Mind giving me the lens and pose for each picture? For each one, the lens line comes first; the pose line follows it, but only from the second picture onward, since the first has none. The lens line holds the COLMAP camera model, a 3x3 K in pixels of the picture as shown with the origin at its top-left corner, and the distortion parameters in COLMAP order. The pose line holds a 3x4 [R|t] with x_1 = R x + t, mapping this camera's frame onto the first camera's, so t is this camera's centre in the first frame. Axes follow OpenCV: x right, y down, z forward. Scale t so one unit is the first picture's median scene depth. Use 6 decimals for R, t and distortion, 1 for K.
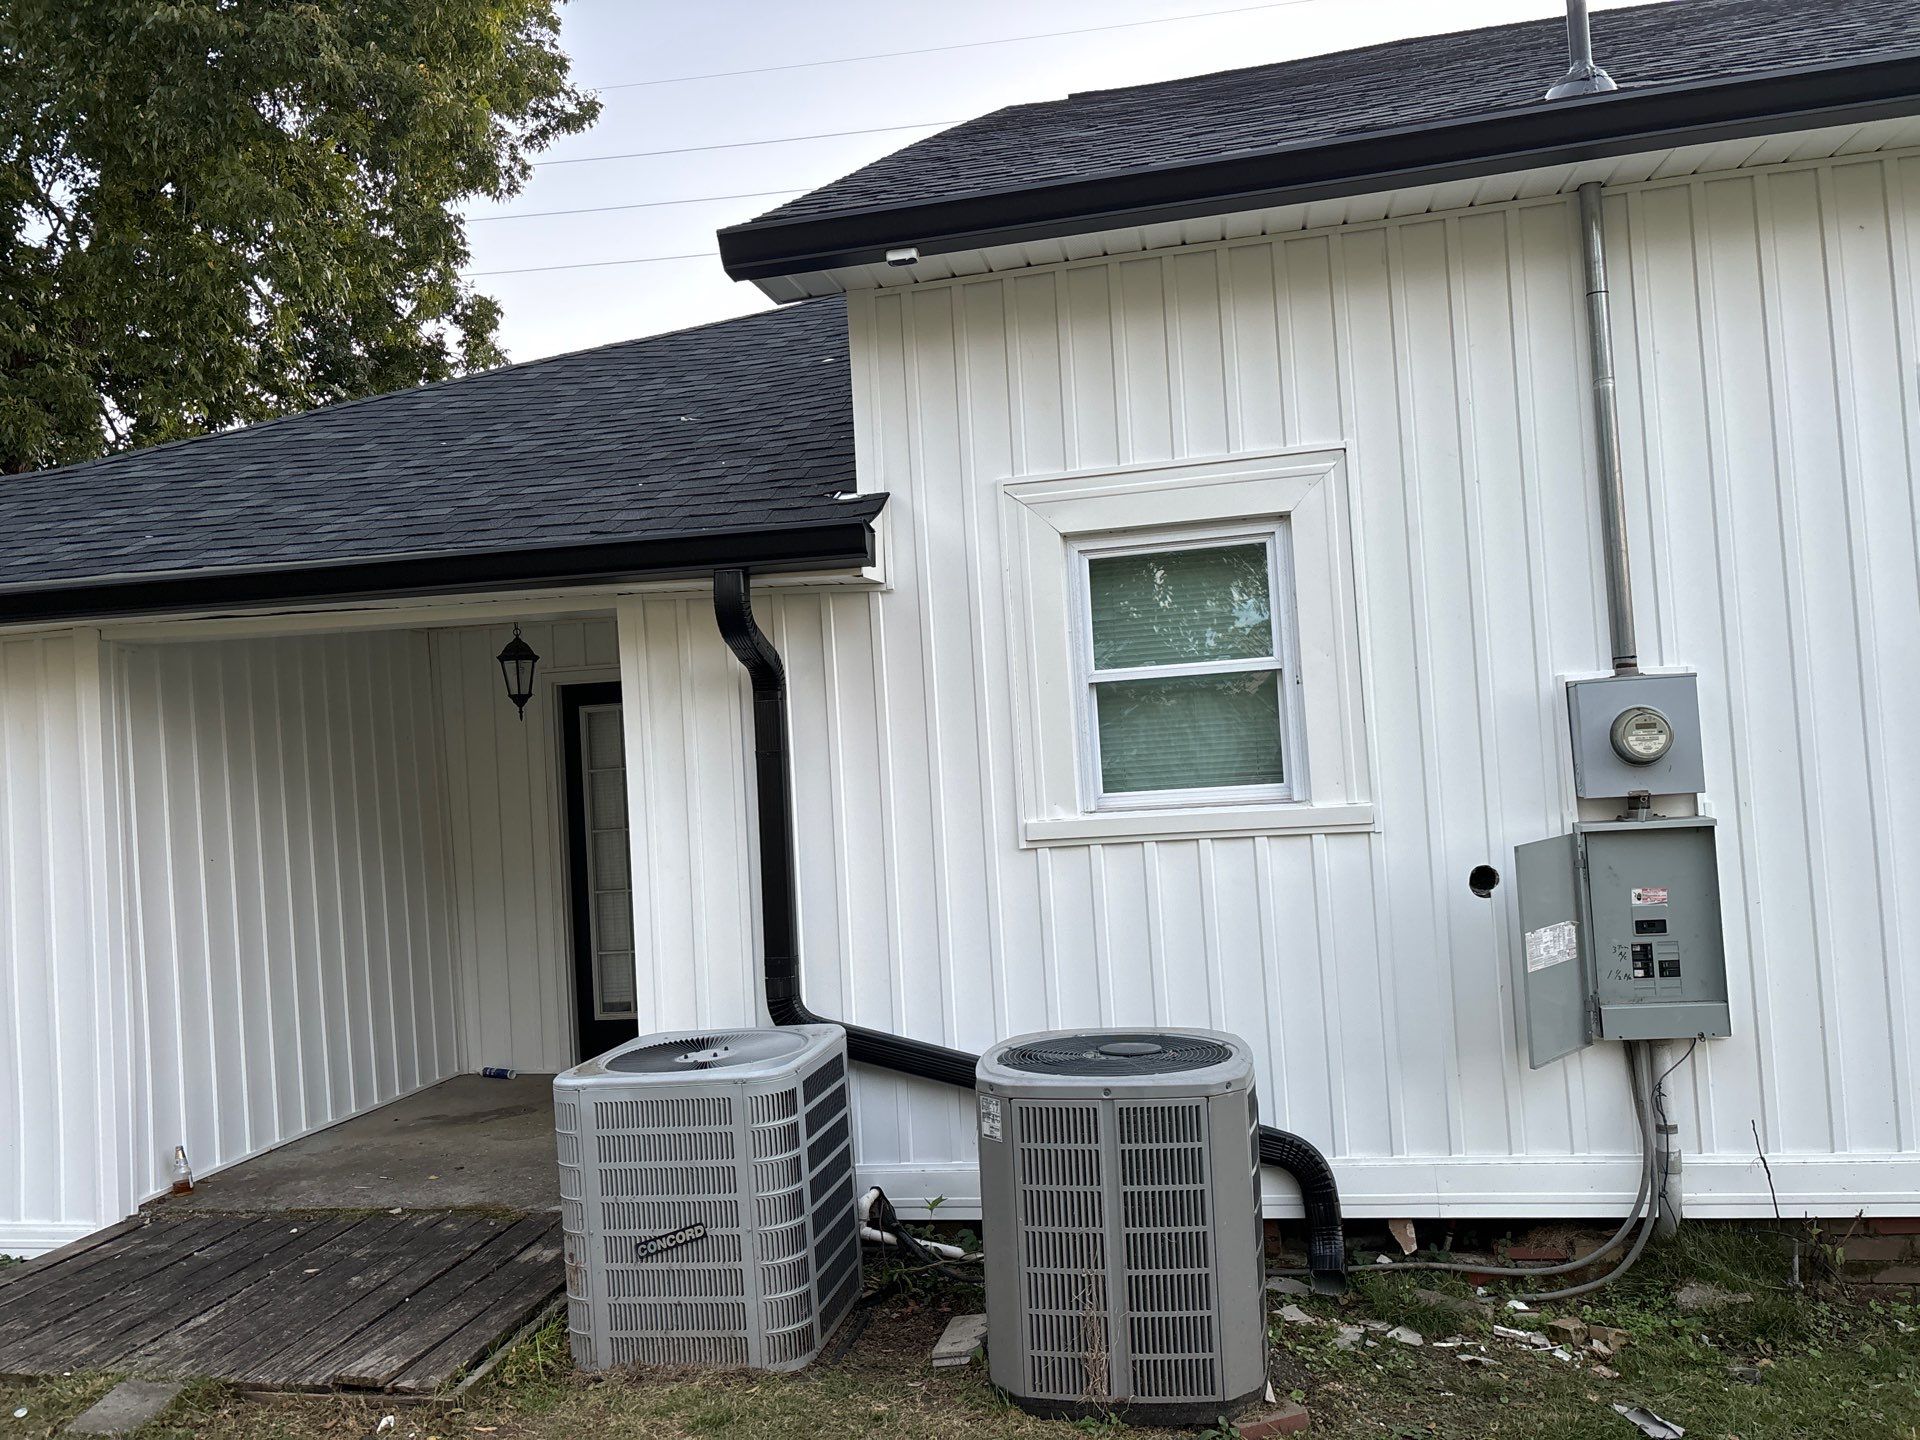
lens RADIAL K [[1472.9, 0, 967.0], [0, 1472.9, 715.9], [0, 0, 1]] dist [0.032386, -0.008076]
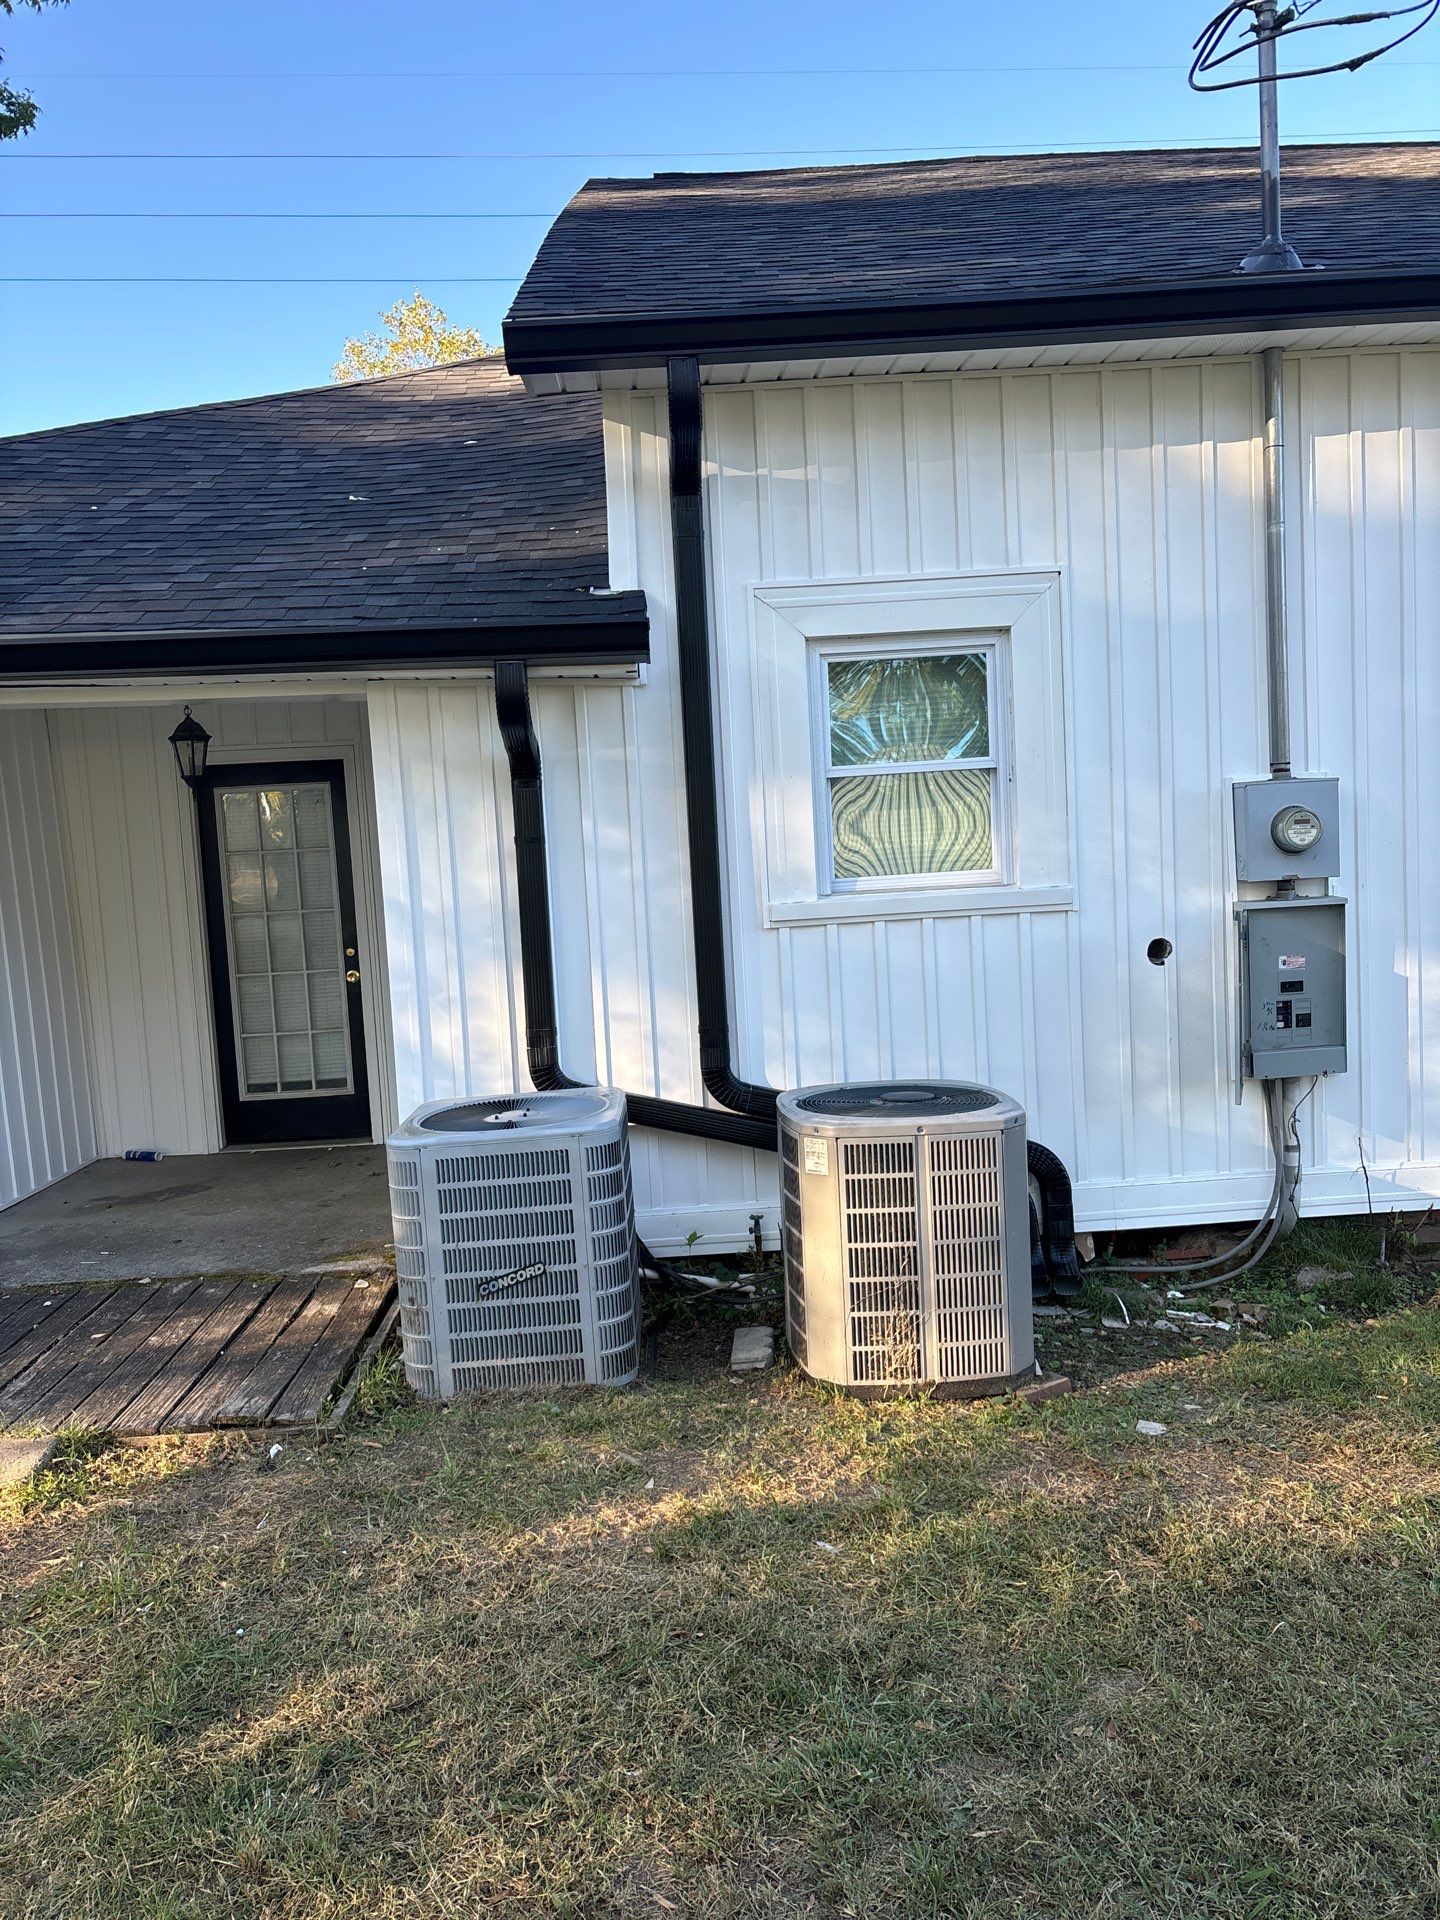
lens RADIAL K [[1472.9, 0, 706.0], [0, 1472.9, 960.5], [0, 0, 1]] dist [0.032386, -0.008076]
pose [[0.974077, -0.008413, 0.226059, -0.280338], [-0.015035, 0.994691, 0.101806, 0.004040], [-0.225715, -0.102566, 0.968779, -0.067417]]
